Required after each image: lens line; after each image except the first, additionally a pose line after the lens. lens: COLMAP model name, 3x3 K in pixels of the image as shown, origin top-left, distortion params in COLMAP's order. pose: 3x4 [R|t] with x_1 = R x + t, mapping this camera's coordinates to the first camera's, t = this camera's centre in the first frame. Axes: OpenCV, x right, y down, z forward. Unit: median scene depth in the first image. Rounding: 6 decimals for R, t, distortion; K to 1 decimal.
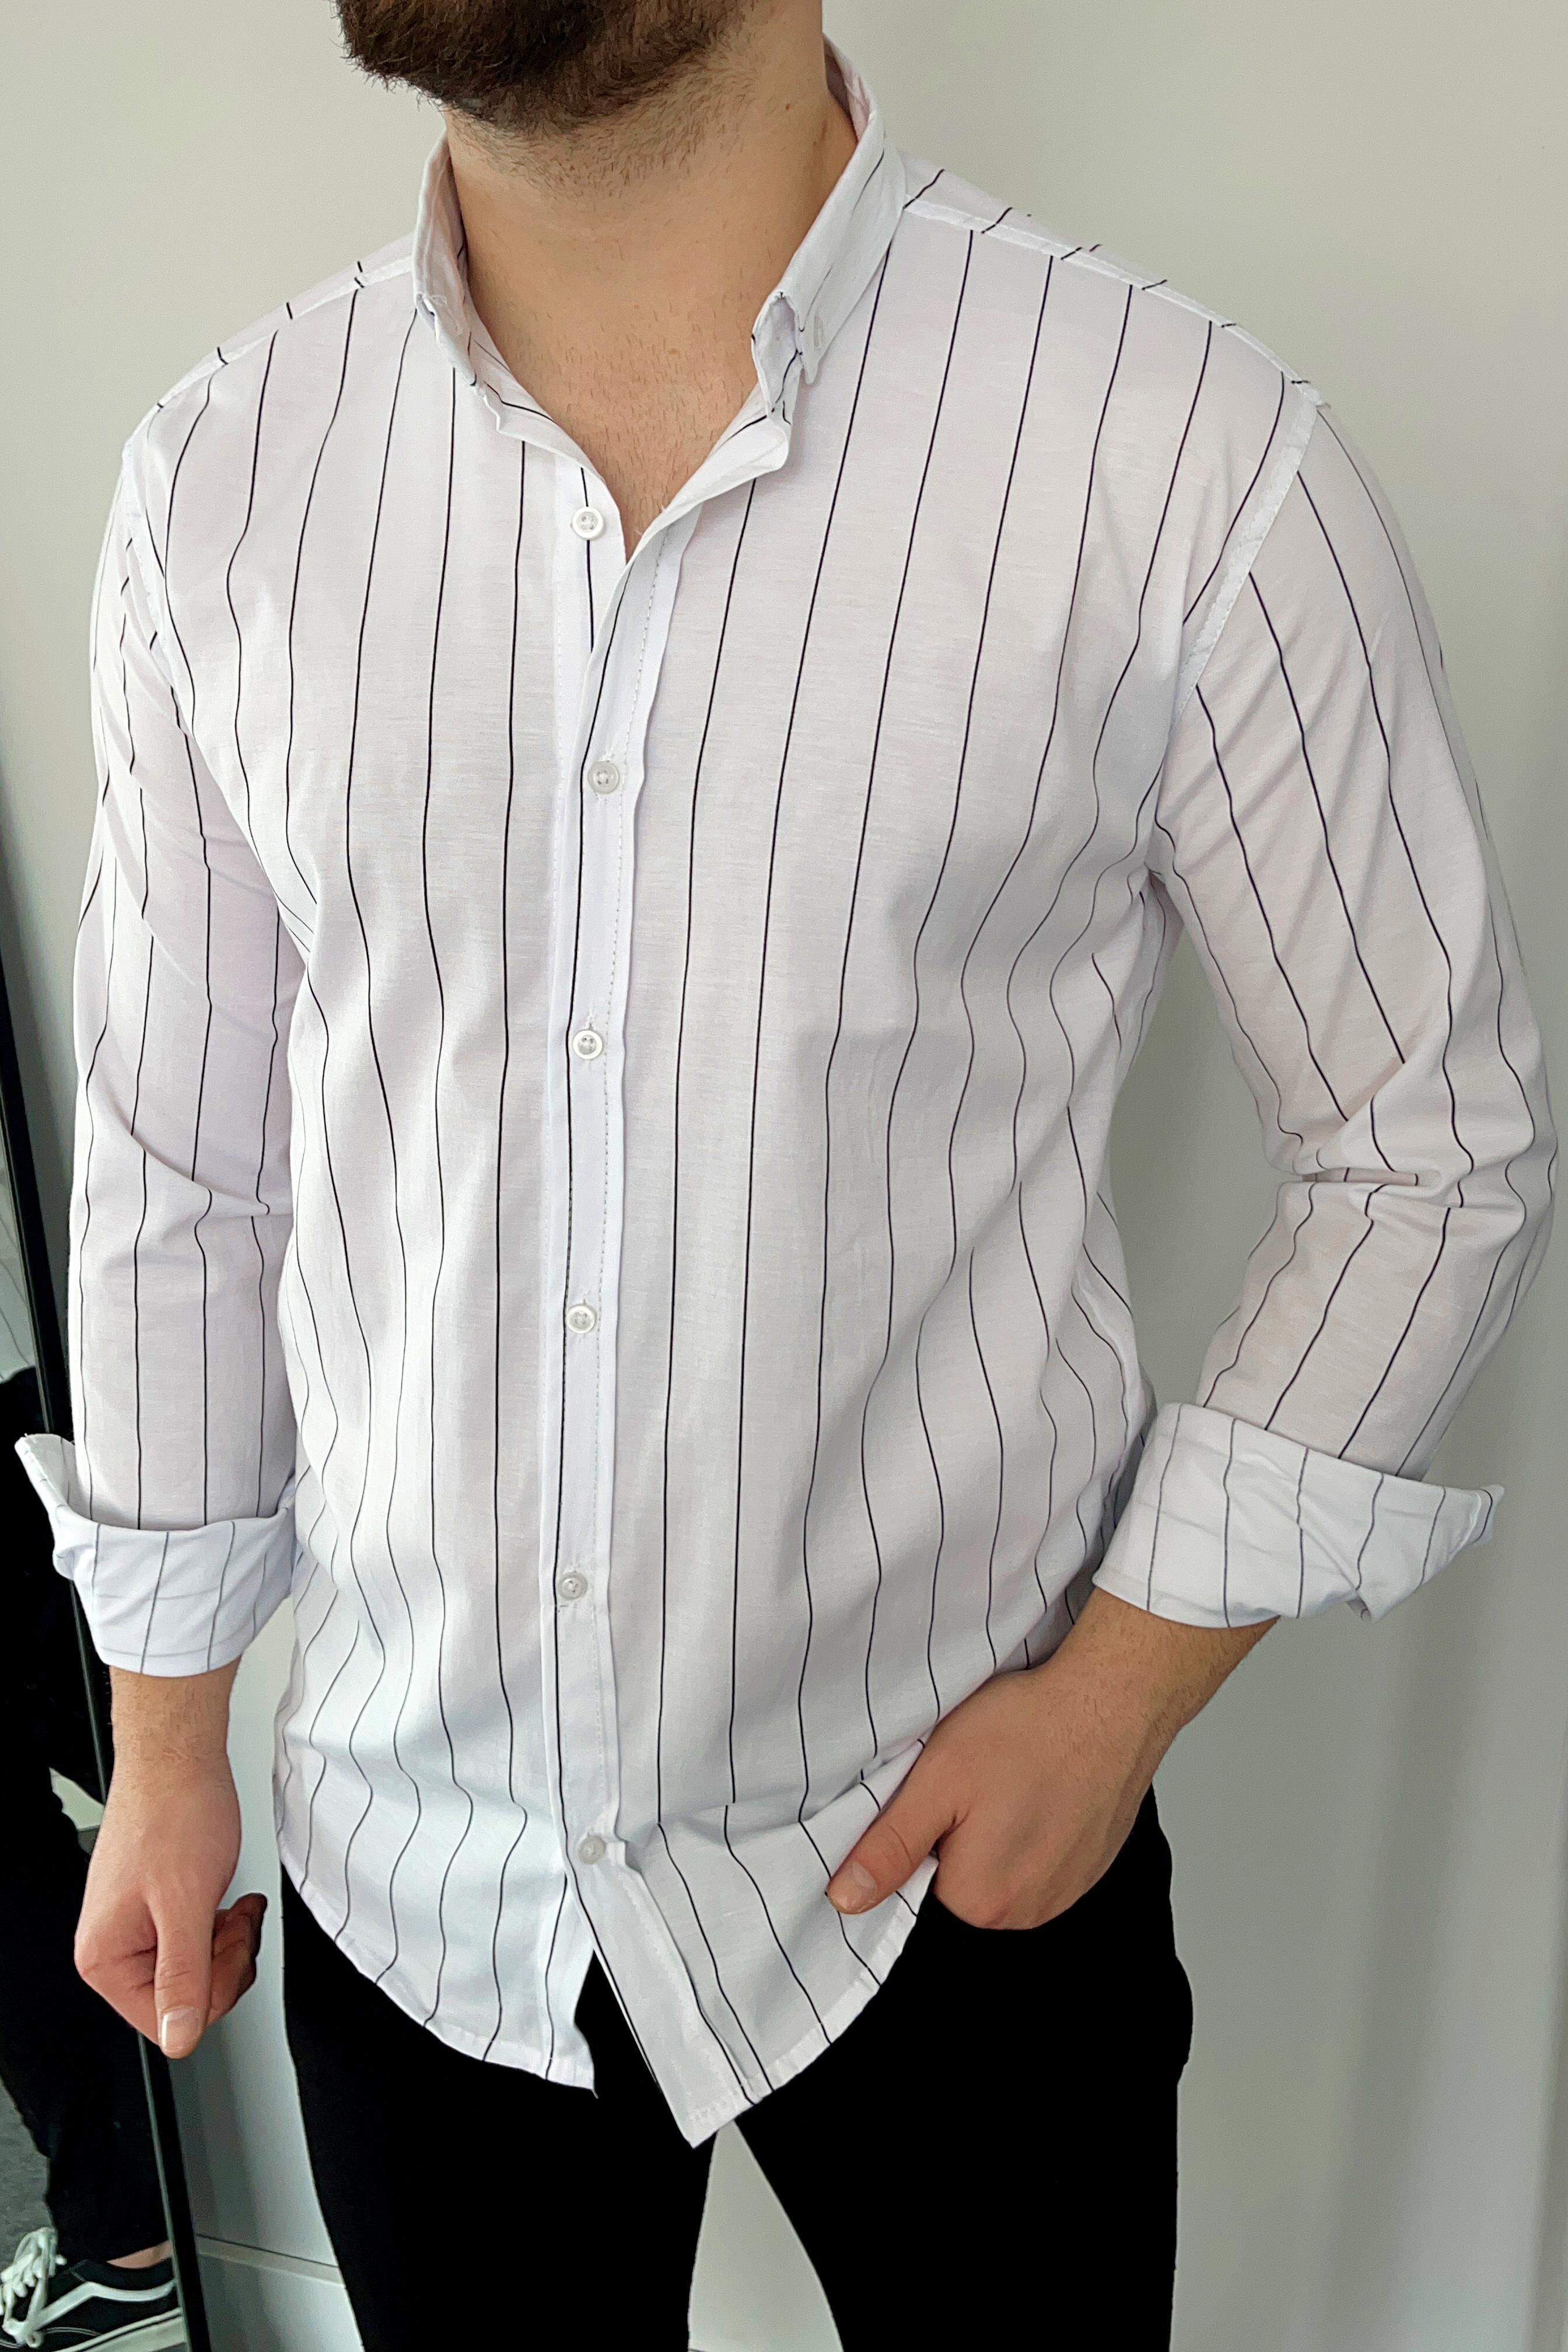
lens RADIAL K [[1955.0, 0, 784.0], [0, 1955.0, 1176.0], [0, 0, 1]] dist [0.047978, -0.103606]
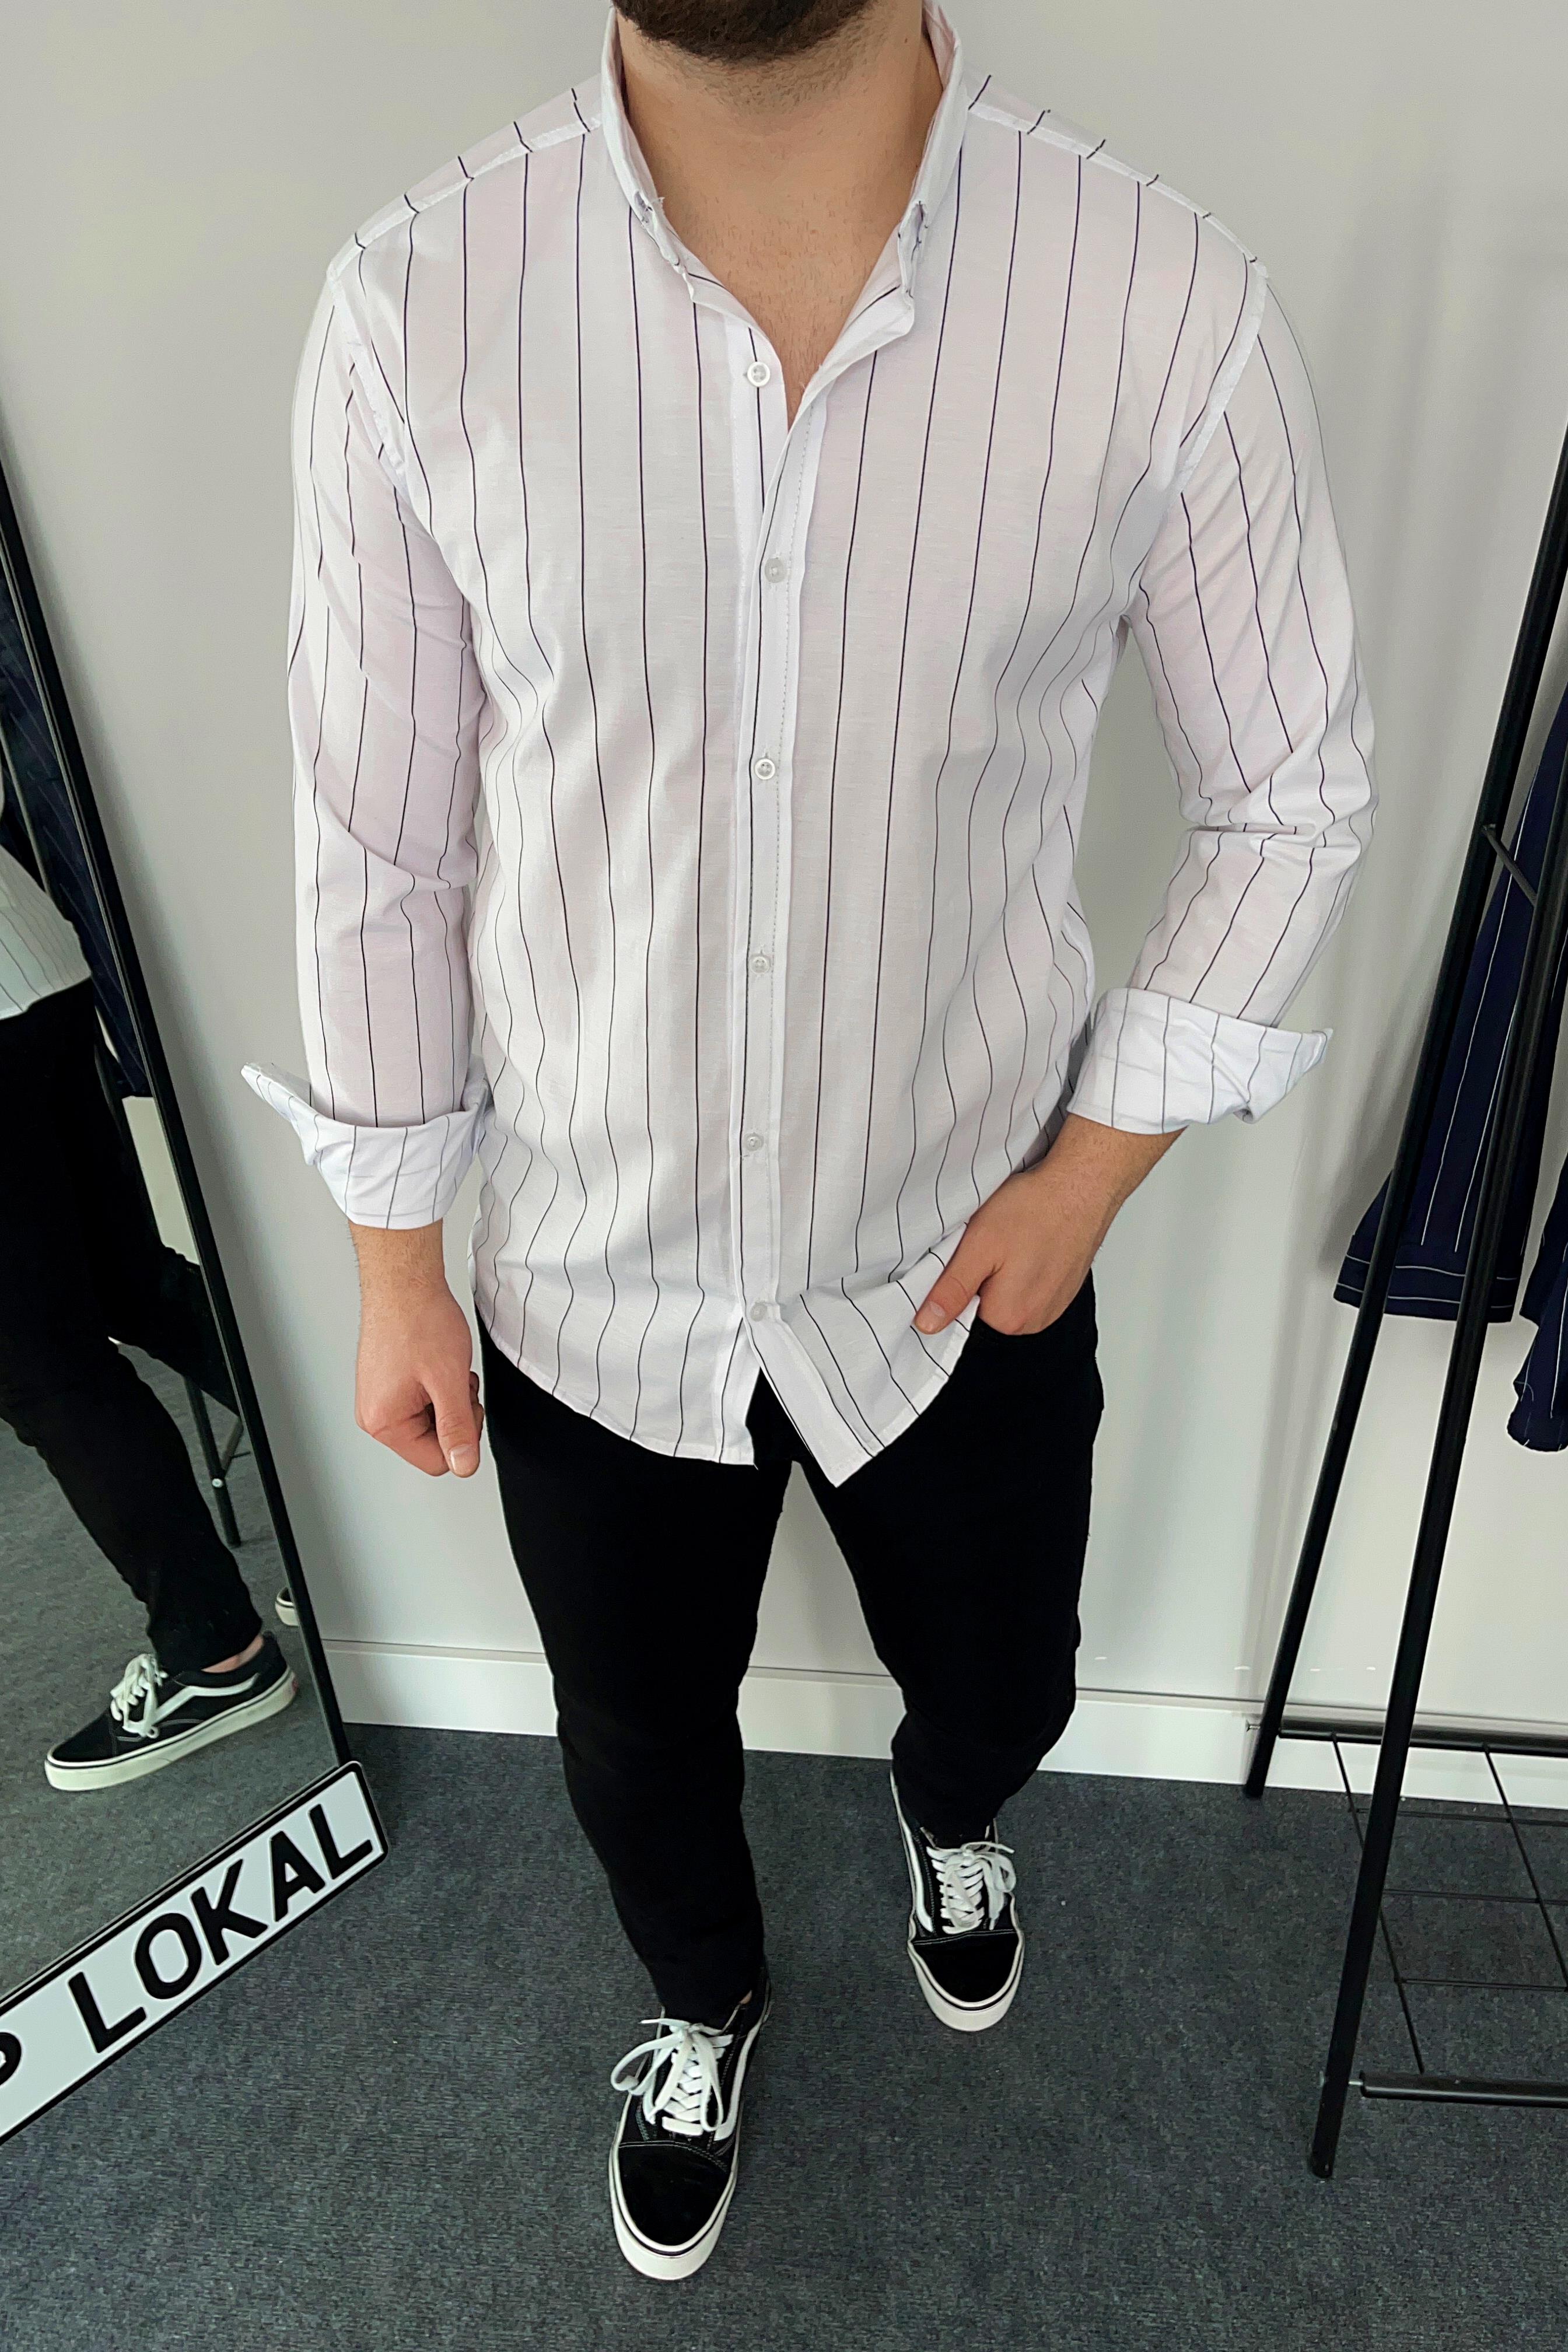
lens RADIAL K [[1730.3, 0, 784.0], [0, 1730.3, 1176.0], [0, 0, 1]] dist [0.008825, 0.002801]
pose [[0.981815, -0.086155, 0.169166, -0.295999], [0.042579, 0.968325, 0.246035, -0.081809], [-0.185005, -0.234358, 0.954385, -0.239104]]
